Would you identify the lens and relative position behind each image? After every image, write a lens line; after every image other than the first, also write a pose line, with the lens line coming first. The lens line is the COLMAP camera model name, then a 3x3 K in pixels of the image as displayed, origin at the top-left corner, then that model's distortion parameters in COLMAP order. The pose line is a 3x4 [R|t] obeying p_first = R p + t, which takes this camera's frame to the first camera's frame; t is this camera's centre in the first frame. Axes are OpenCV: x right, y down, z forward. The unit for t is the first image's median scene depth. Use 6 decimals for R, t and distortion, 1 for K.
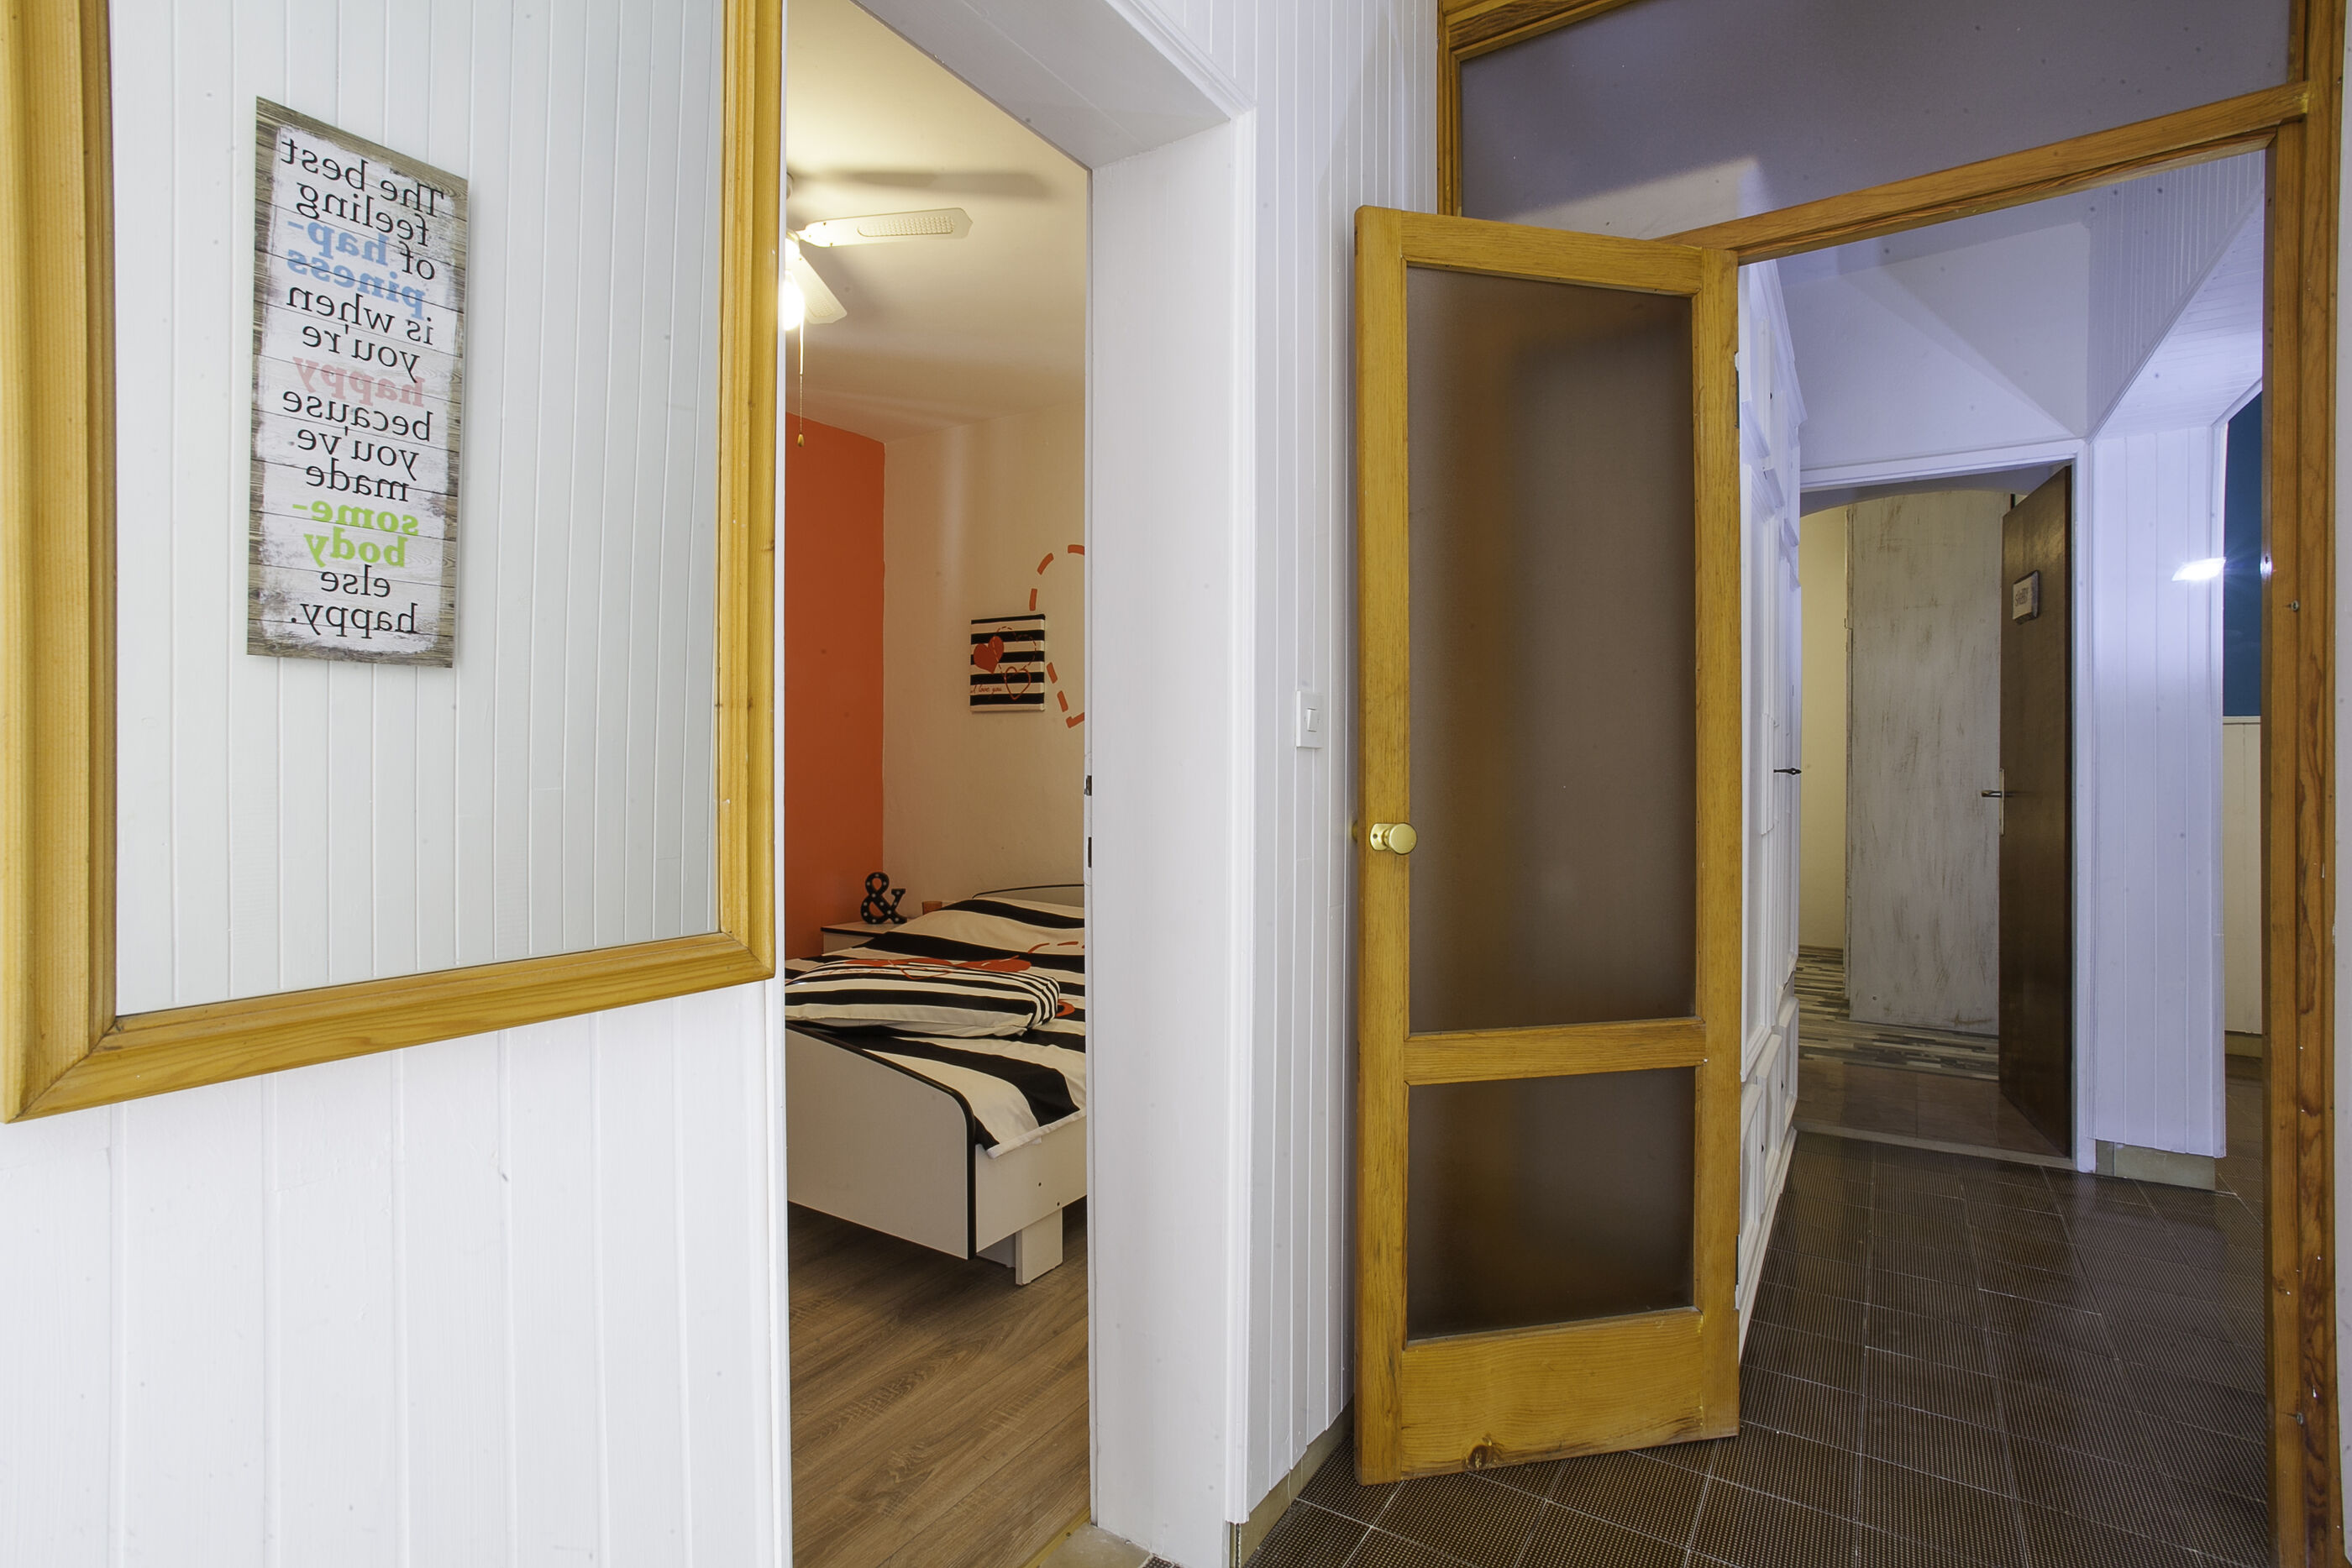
lens RADIAL K [[1167.1, 0, 1166.7], [0, 1167.1, 777.3], [0, 0, 1]] dist [-0.045961, 0.029498]
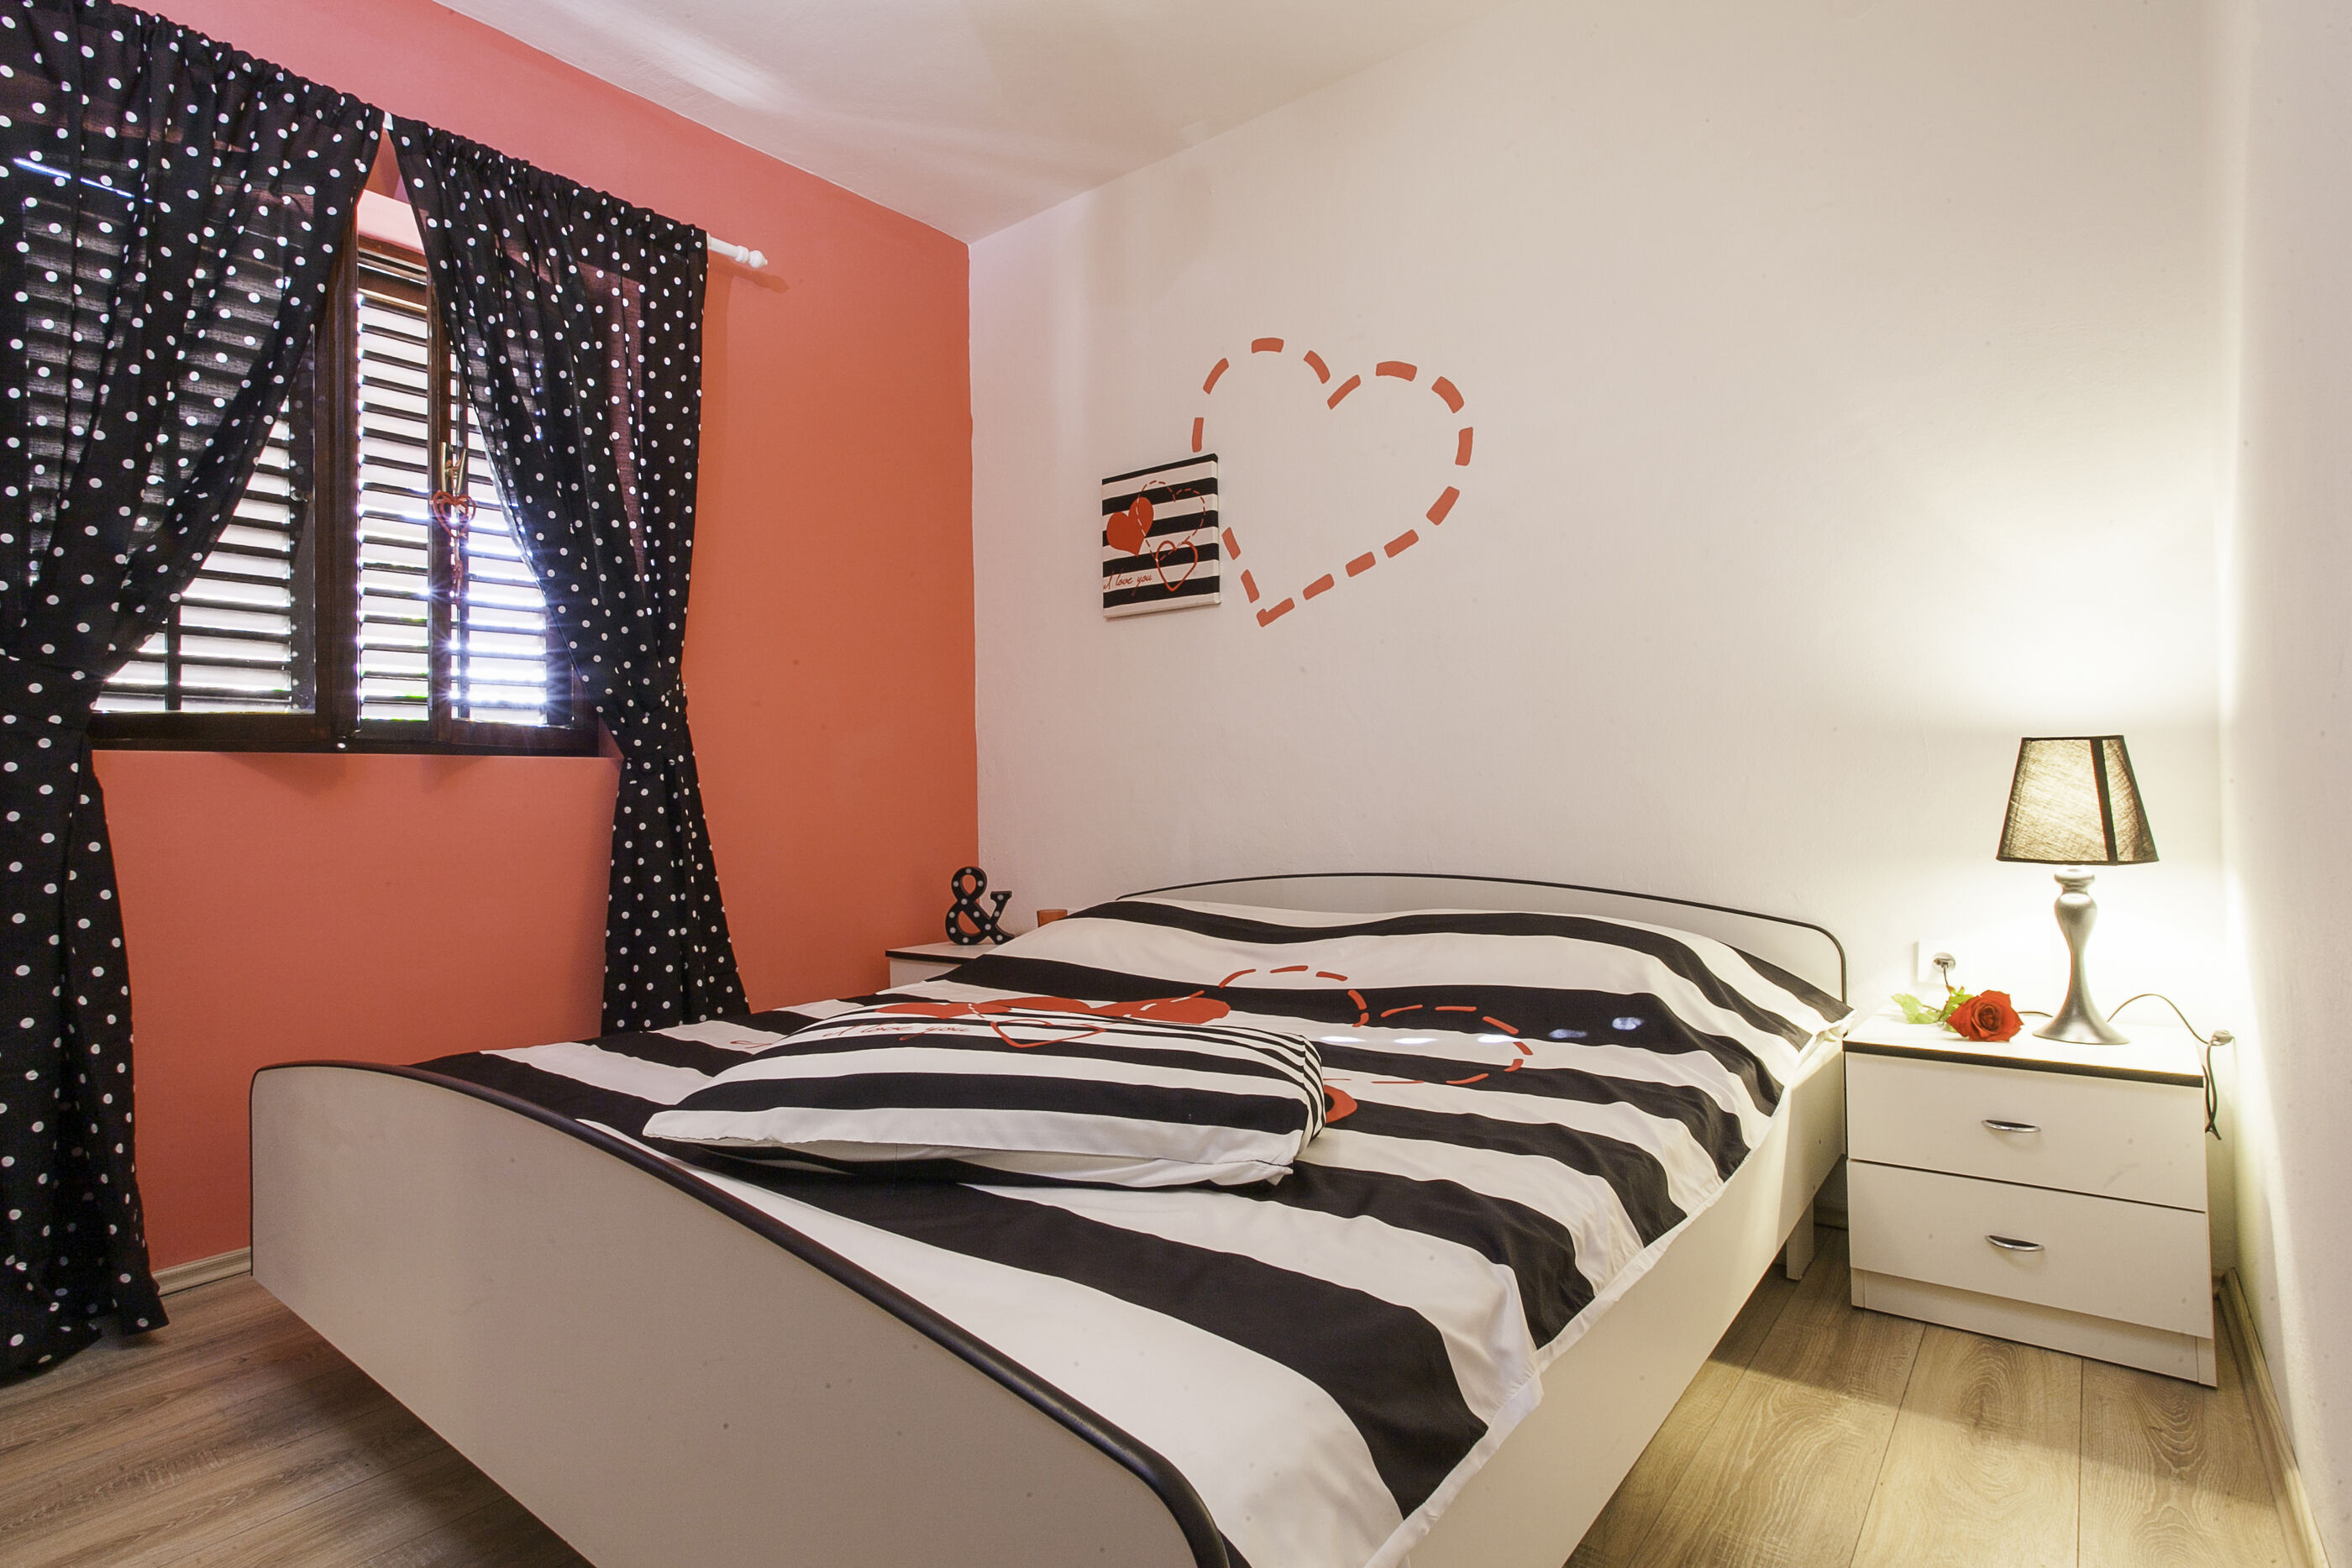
lens RADIAL K [[1167.1, 0, 1166.7], [0, 1167.1, 777.3], [0, 0, 1]] dist [-0.045961, 0.029498]
pose [[0.995197, -0.026475, -0.094249, -0.076535], [0.023789, 0.999281, -0.029518, 0.055499], [0.094963, 0.027134, 0.995111, 0.366324]]
